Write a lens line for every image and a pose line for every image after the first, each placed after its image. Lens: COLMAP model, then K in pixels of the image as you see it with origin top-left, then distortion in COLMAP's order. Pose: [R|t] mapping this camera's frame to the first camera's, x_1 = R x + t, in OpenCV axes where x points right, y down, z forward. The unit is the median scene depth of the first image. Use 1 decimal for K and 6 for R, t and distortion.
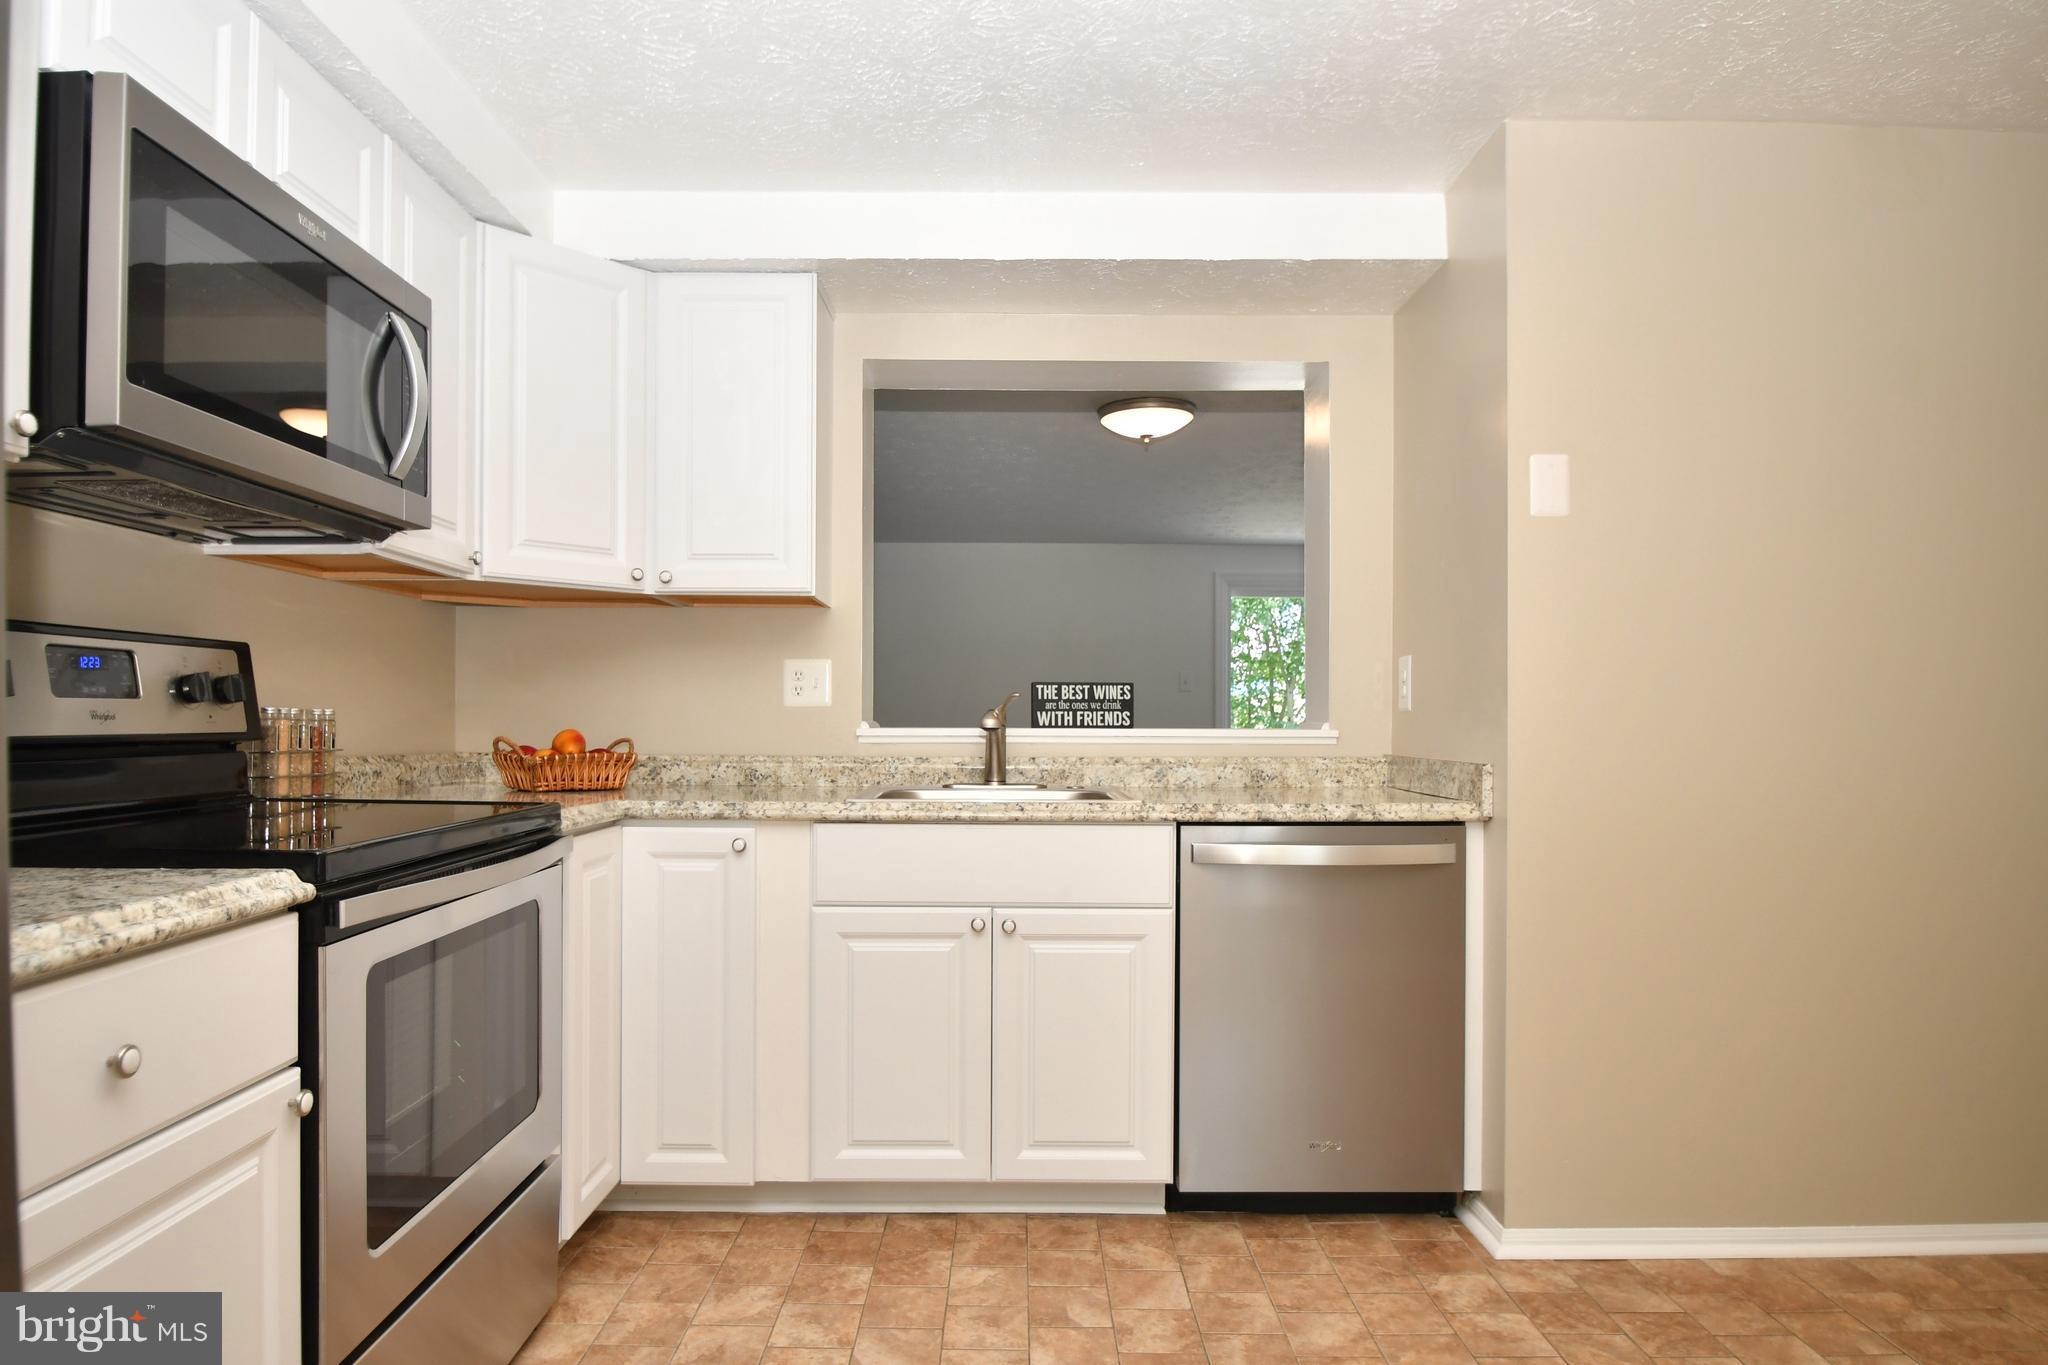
lens RADIAL K [[1177.4, 0, 989.0], [0, 1177.4, 715.1], [0, 0, 1]] dist [-0.026978, 0.000201]
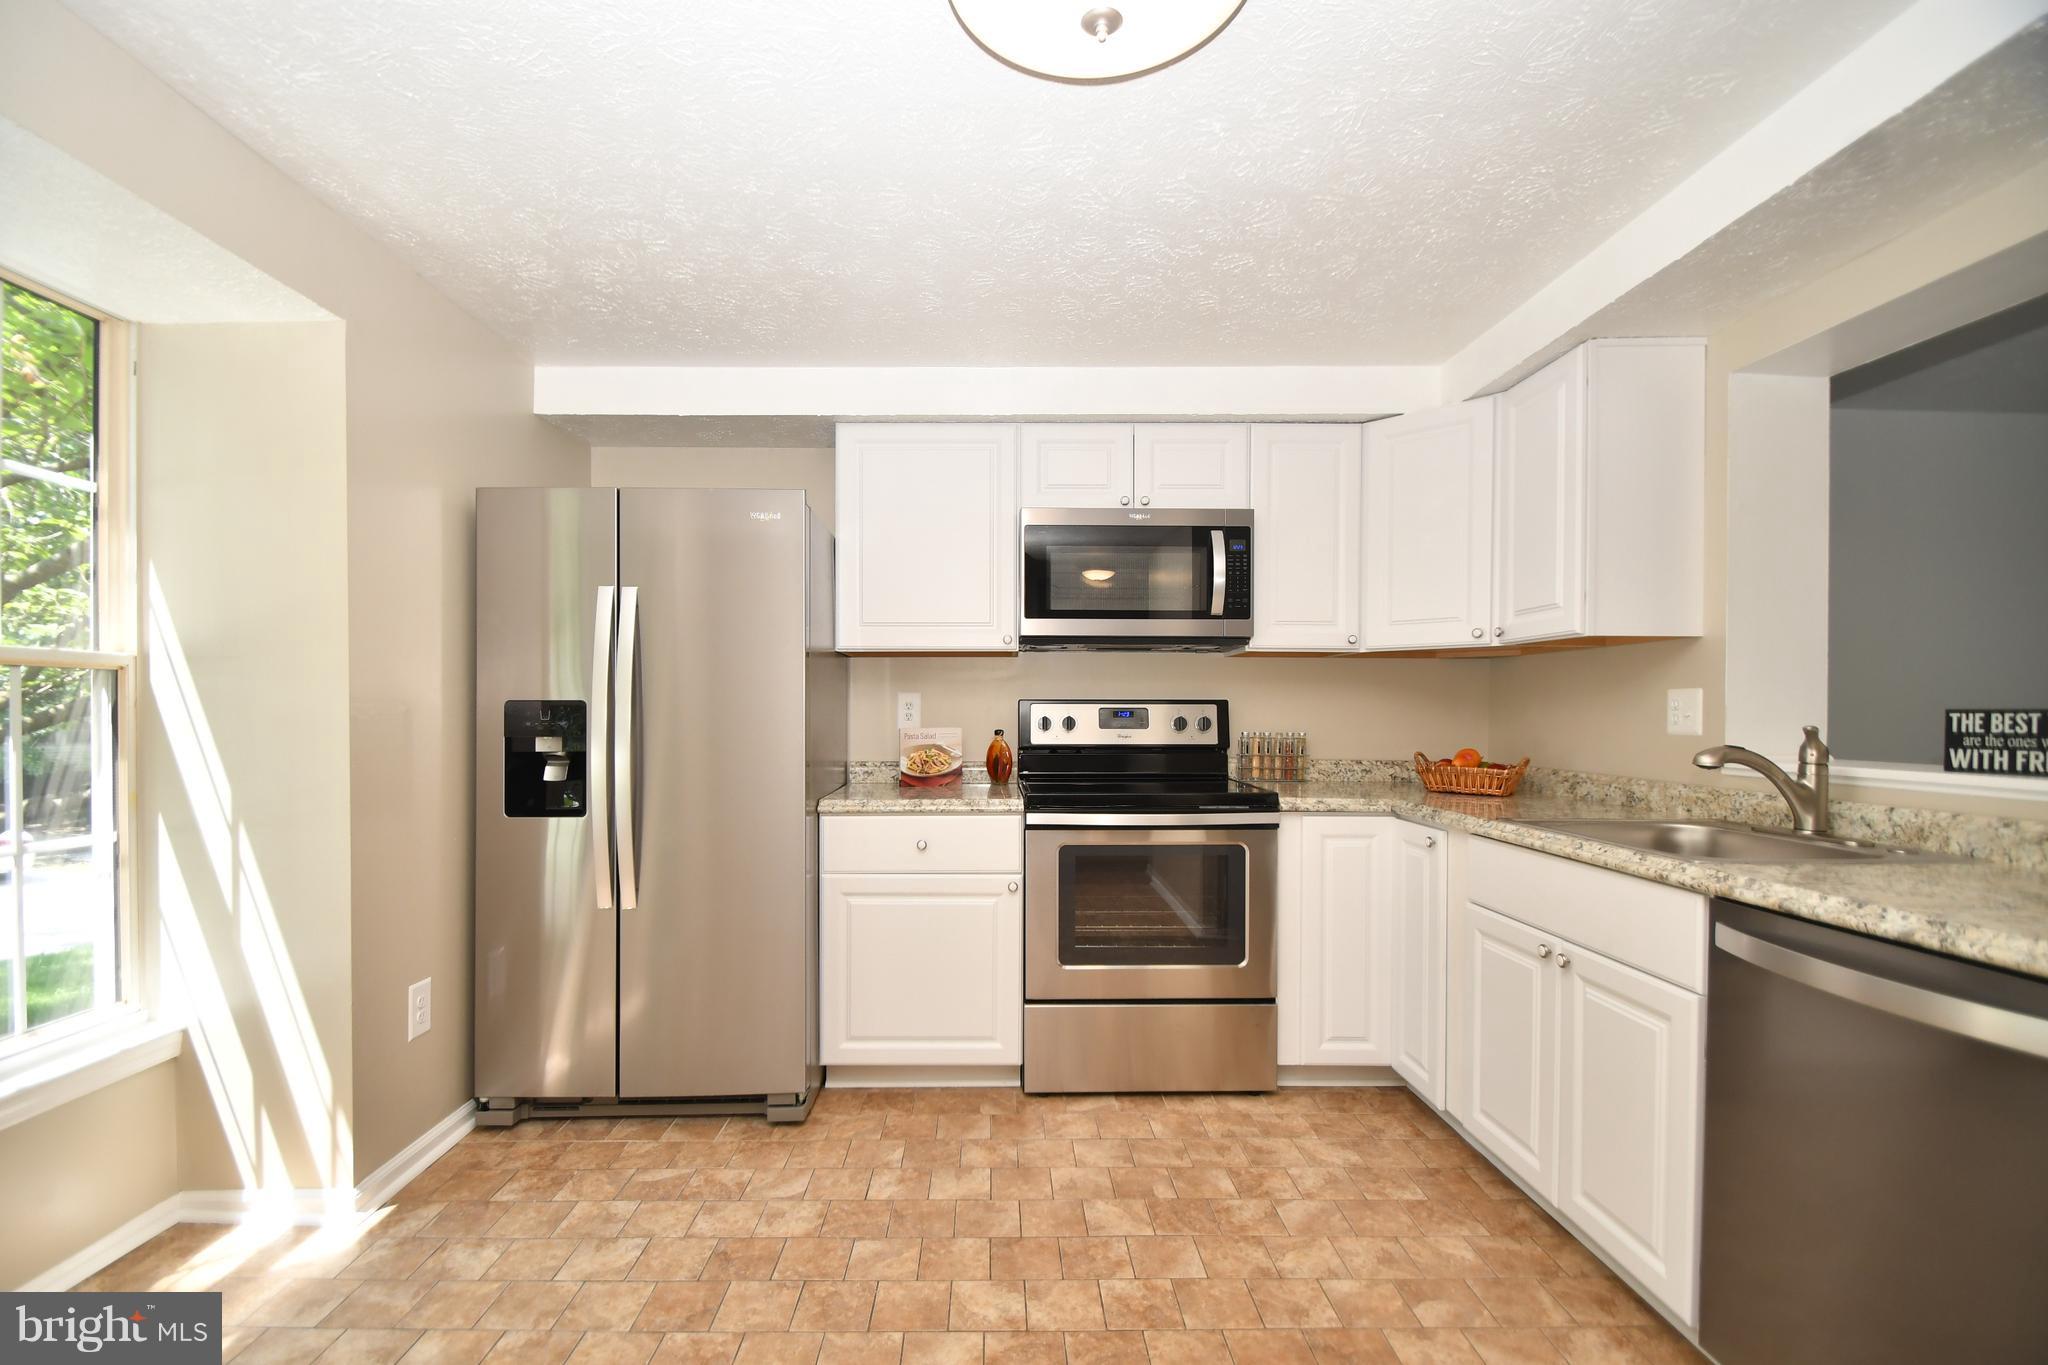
lens RADIAL K [[891.9, 0, 1000.0], [0, 891.9, 718.2], [0, 0, 1]] dist [0.021036, -0.020987]
pose [[0.012975, 0.005283, -0.999902, 0.773561], [0.000472, 0.999986, 0.005289, -0.033383], [0.999916, -0.000541, 0.012972, 0.504871]]
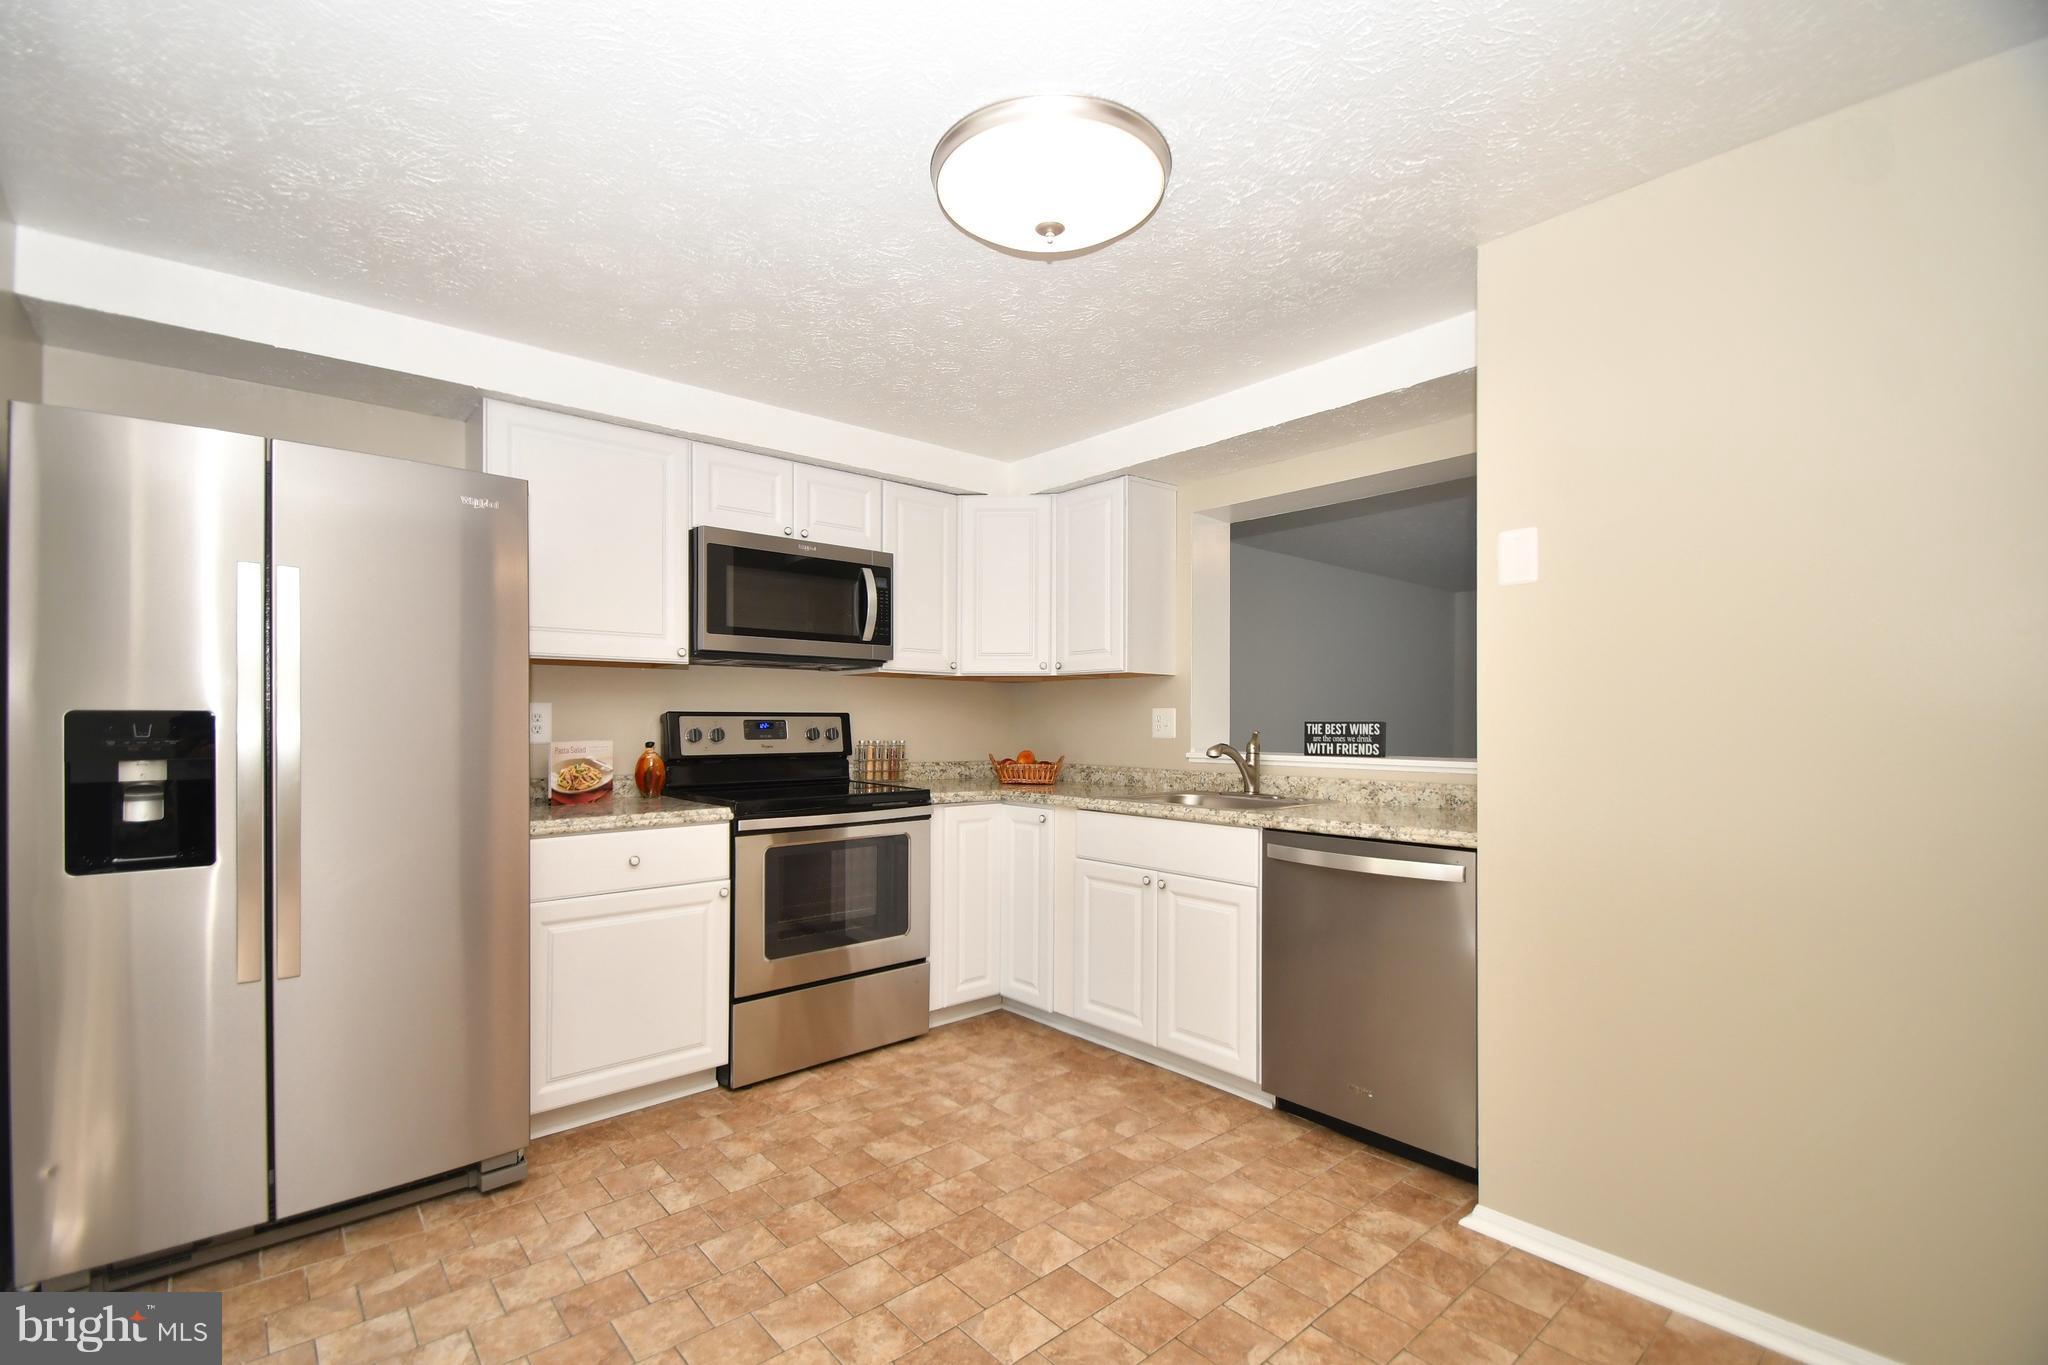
lens RADIAL K [[891.9, 0, 1000.0], [0, 891.9, 718.2], [0, 0, 1]] dist [0.021036, -0.020987]
pose [[0.656108, -0.005436, -0.754647, 0.770689], [0.002387, 0.999984, -0.005128, -0.036124], [0.754663, 0.001563, 0.656111, 0.055449]]
